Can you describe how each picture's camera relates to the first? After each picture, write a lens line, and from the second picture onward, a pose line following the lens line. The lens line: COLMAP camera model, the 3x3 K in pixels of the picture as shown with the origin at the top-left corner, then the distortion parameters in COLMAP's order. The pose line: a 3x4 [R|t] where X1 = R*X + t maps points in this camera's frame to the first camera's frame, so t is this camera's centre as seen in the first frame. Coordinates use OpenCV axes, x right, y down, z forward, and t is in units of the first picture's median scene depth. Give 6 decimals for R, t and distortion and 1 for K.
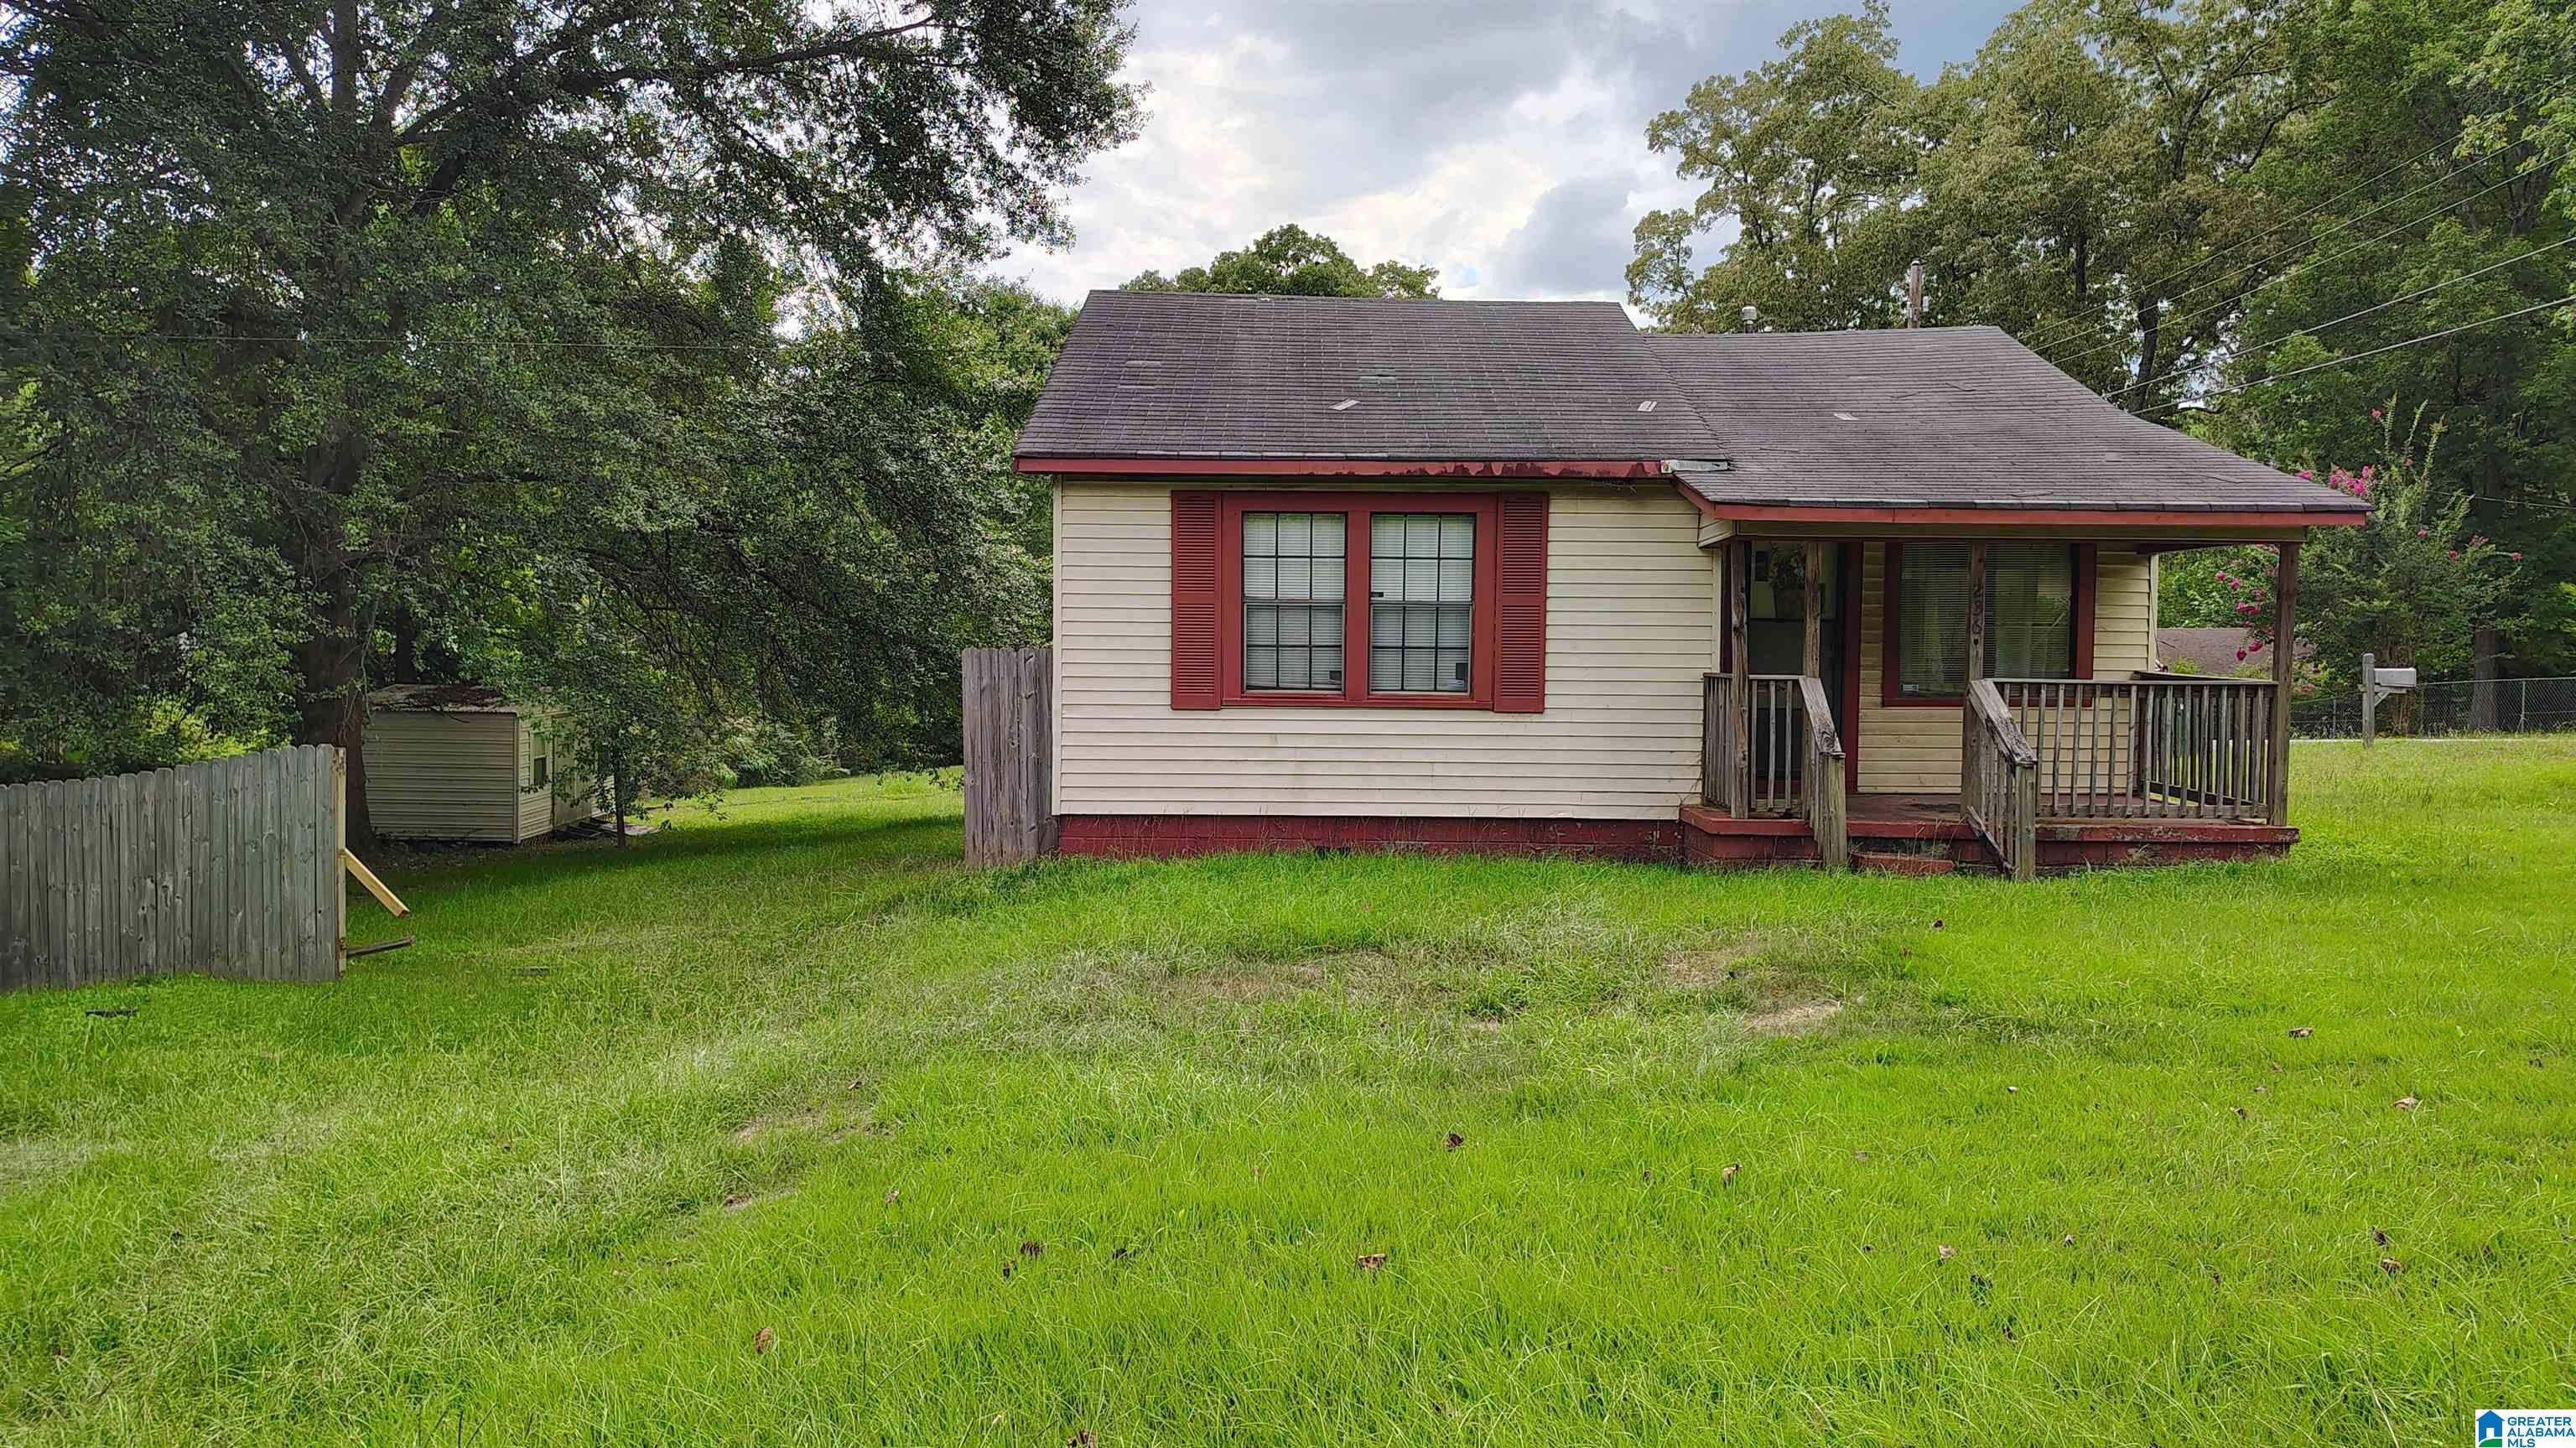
lens RADIAL K [[1803.6, 0, 1288.0], [0, 1803.6, 724.0], [0, 0, 1]] dist [0.008618, -0.001119]
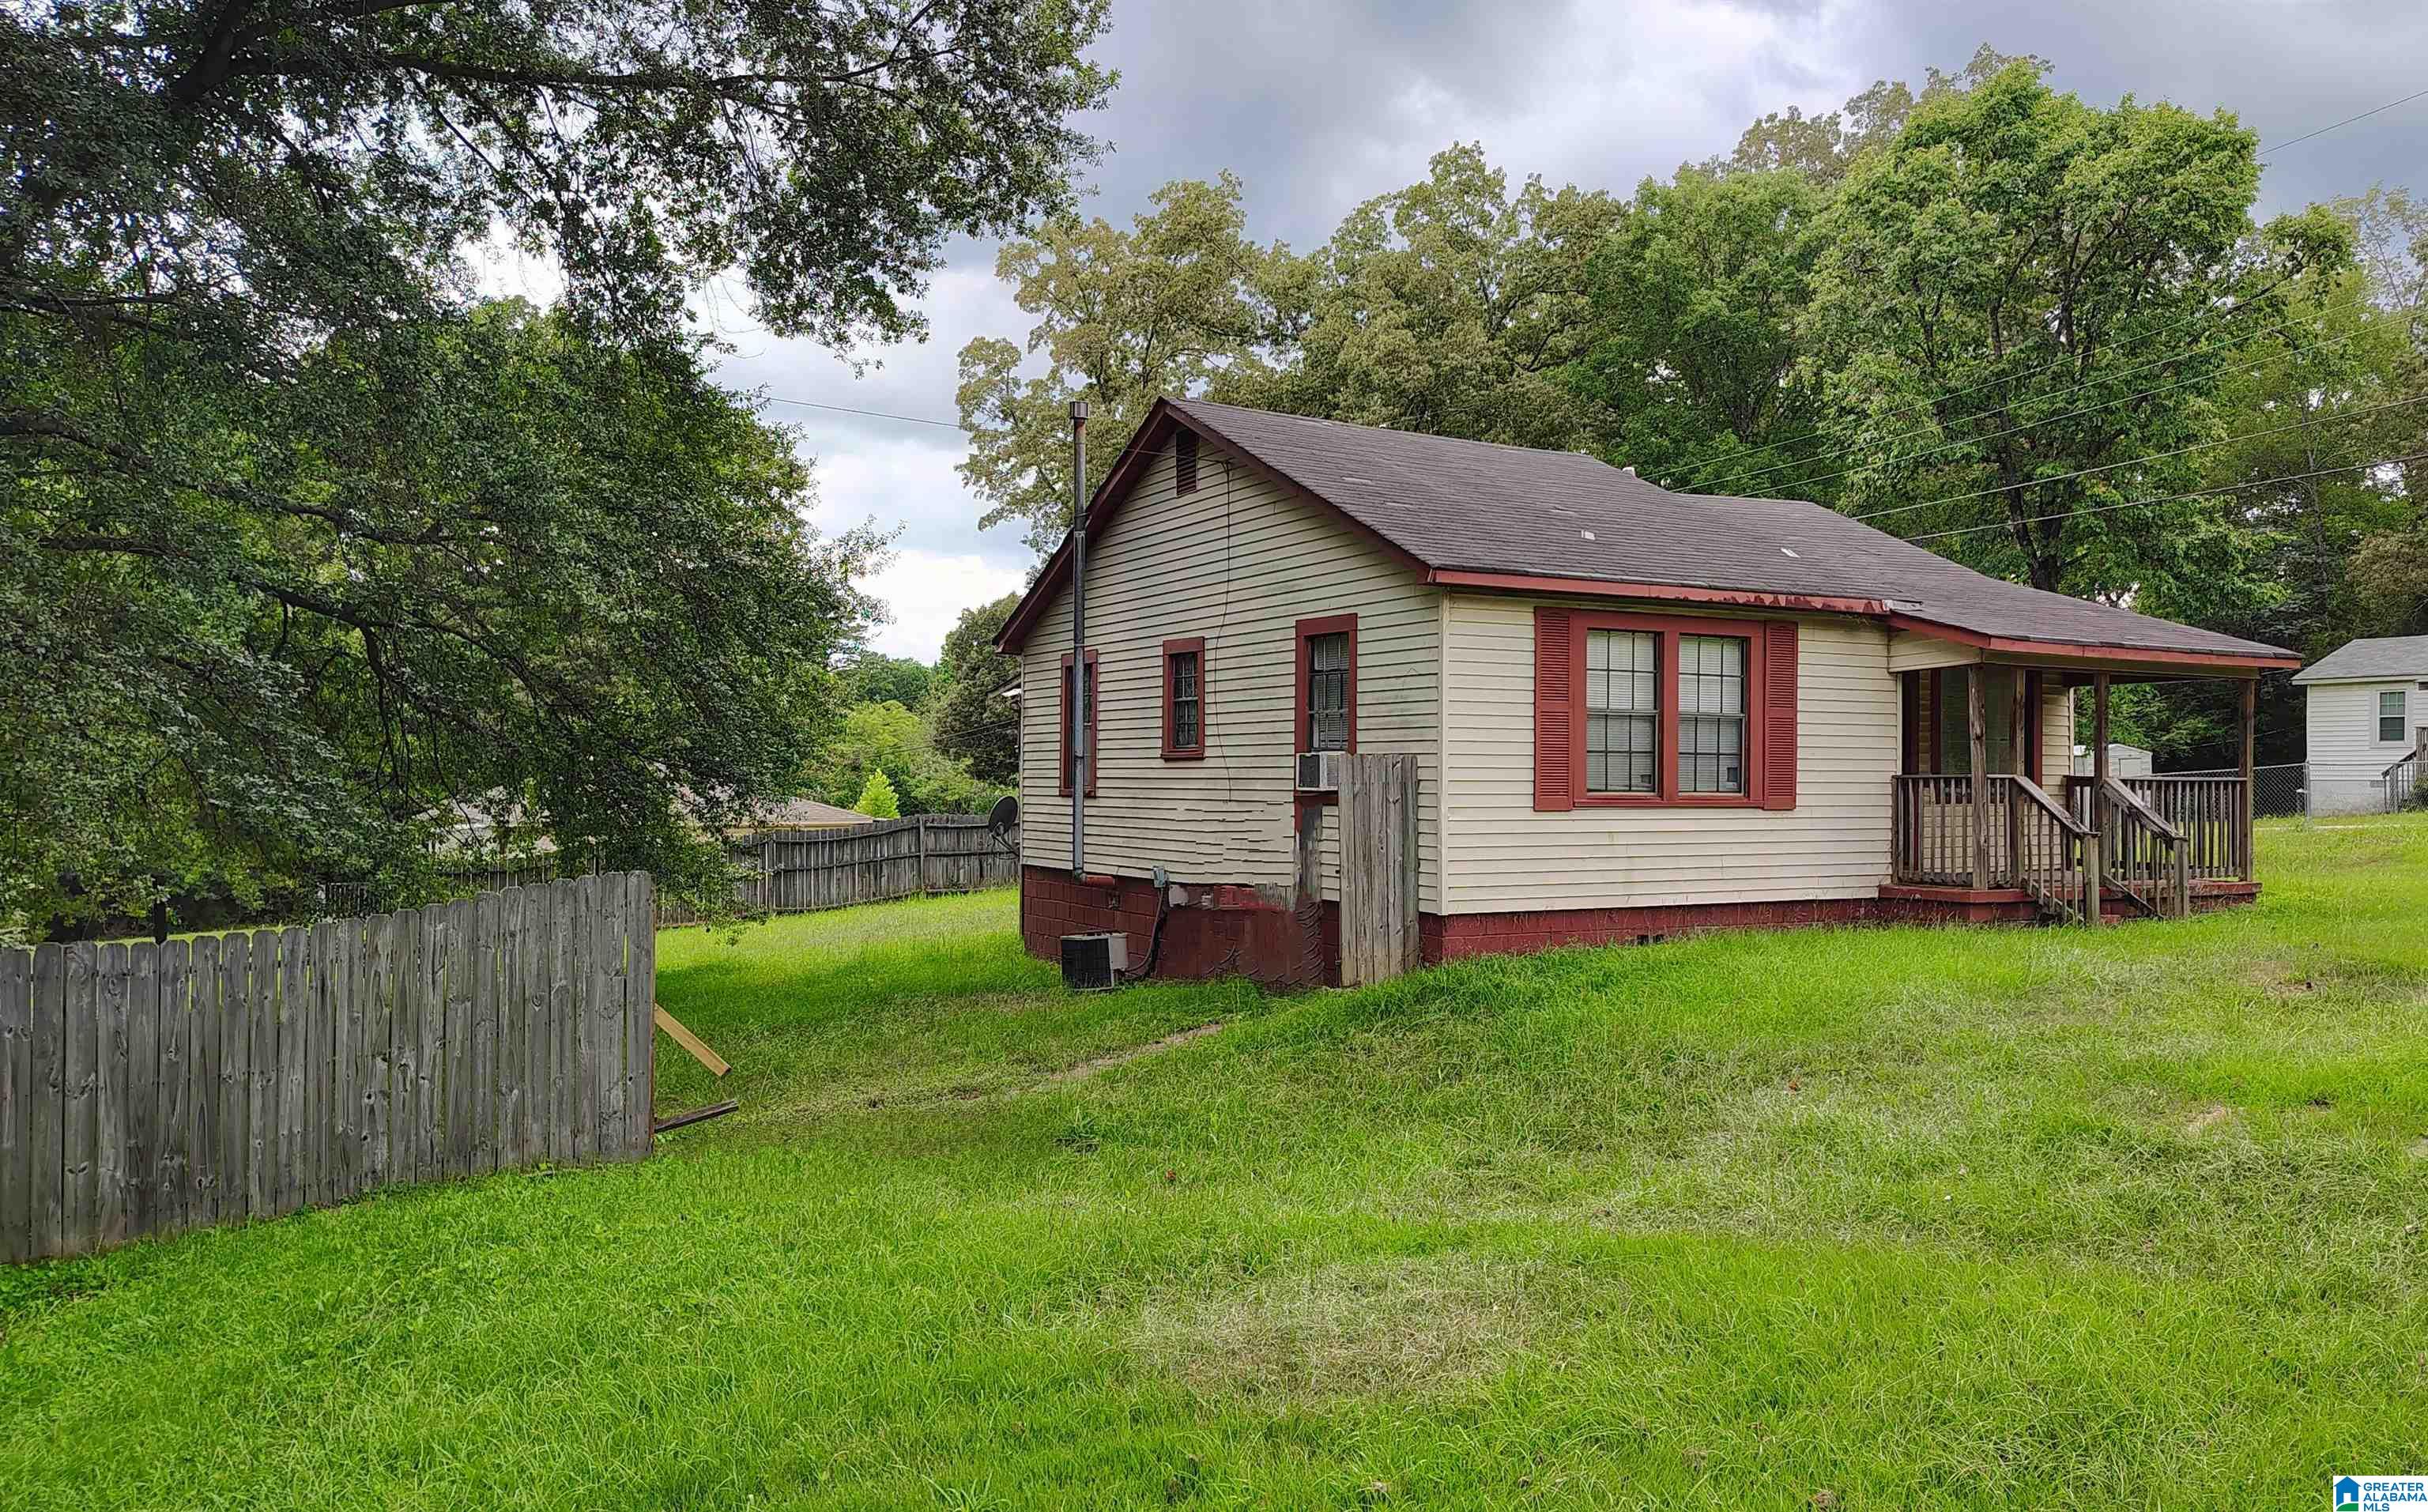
lens RADIAL K [[1948.9, 0, 1214.0], [0, 1948.9, 756.0], [0, 0, 1]] dist [0.039549, -0.001245]
pose [[0.845613, 0.003760, 0.533783, -0.840023], [0.028557, 0.998225, -0.052271, 0.014300], [-0.533031, 0.059445, 0.844005, 0.128188]]
